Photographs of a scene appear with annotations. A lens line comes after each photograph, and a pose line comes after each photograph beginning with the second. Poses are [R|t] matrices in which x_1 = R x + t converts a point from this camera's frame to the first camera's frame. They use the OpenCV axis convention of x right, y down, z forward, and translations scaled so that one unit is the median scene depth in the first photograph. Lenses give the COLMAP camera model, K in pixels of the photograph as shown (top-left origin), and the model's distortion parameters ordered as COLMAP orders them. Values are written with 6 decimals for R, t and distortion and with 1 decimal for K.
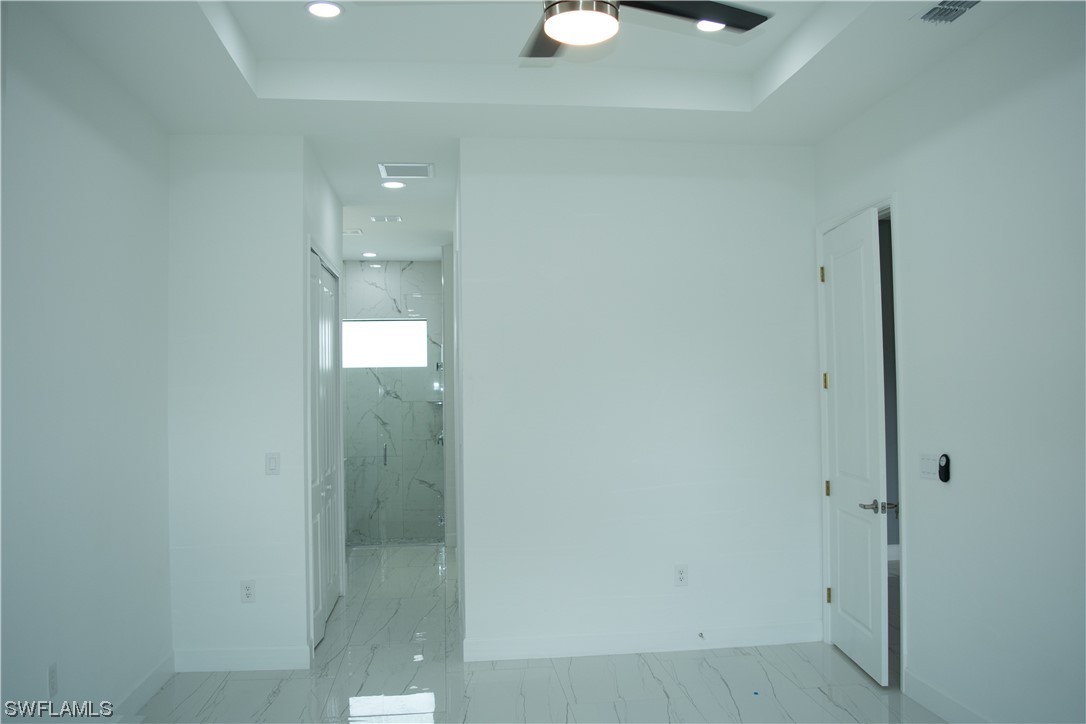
lens RADIAL K [[877.7, 0, 568.4], [0, 877.7, 367.8], [0, 0, 1]] dist [-0.080015, 0.004721]
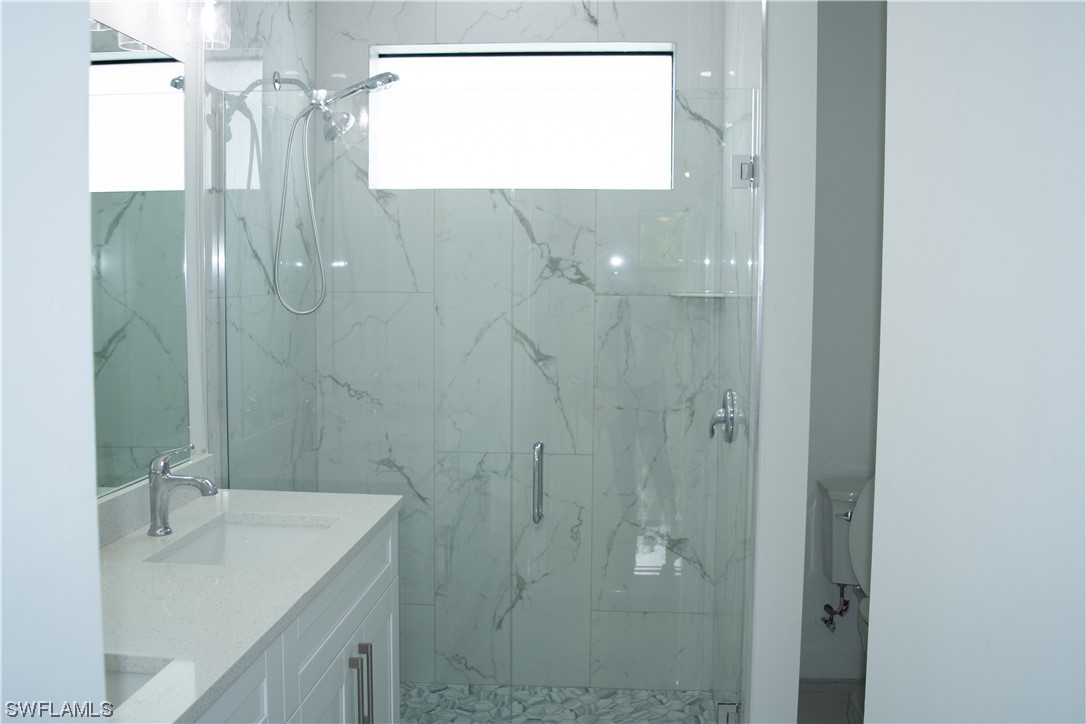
lens RADIAL K [[932.6, 0, 582.1], [0, 932.6, 339.6], [0, 0, 1]] dist [-0.091190, 0.004921]
pose [[0.983460, 0.038354, -0.177021, -0.197118], [-0.020532, 0.994630, 0.101434, 0.030231], [0.179961, -0.096122, 0.978966, 0.972869]]
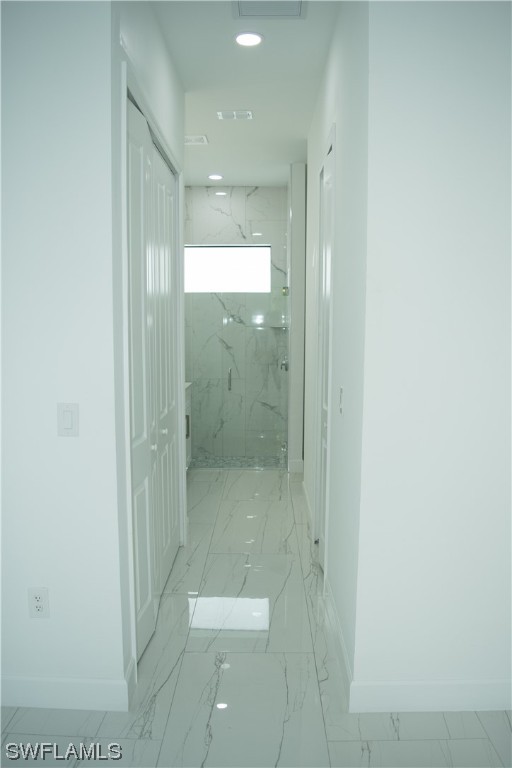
lens RADIAL K [[610.8, 0, 267.3], [0, 610.8, 388.2], [0, 0, 1]] dist [-0.090181, 0.014625]
pose [[0.990420, 0.033770, -0.133893, -0.099587], [-0.015086, 0.990292, 0.138182, 0.016643], [0.137259, -0.134838, 0.981315, 0.434381]]
